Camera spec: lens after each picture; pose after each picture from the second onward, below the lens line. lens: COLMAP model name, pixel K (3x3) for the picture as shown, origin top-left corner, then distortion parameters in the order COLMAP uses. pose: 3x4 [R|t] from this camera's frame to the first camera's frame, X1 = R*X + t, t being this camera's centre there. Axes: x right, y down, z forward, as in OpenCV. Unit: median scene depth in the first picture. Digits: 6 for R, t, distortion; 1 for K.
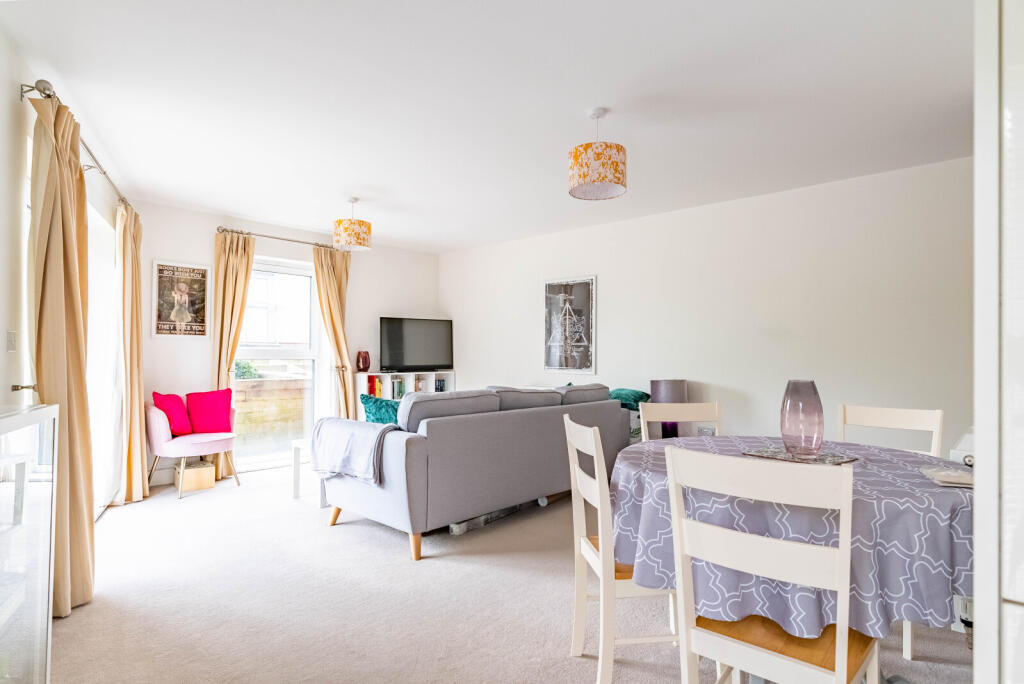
lens RADIAL K [[547.1, 0, 513.1], [0, 547.1, 344.3], [0, 0, 1]] dist [0.003904, 0.001984]
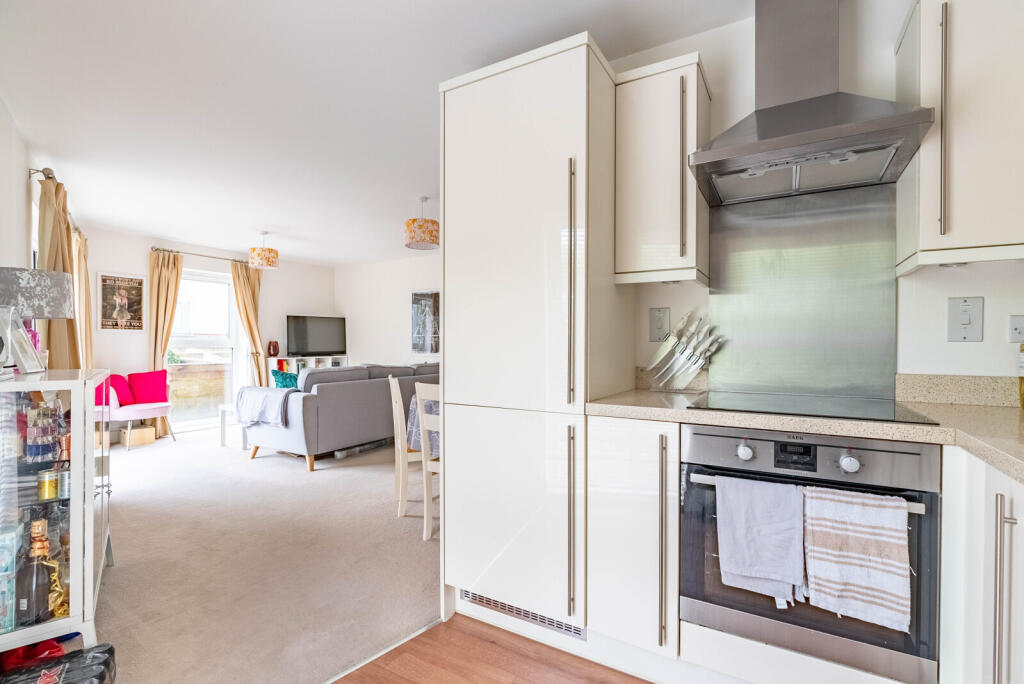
lens RADIAL K [[466.4, 0, 513.4], [0, 466.4, 343.7], [0, 0, 1]] dist [0.001782, -0.000566]
pose [[0.978710, -0.006228, 0.205156, 0.084633], [0.001892, 0.999771, 0.021326, -0.005342], [-0.205241, -0.020483, 0.978497, -0.301919]]
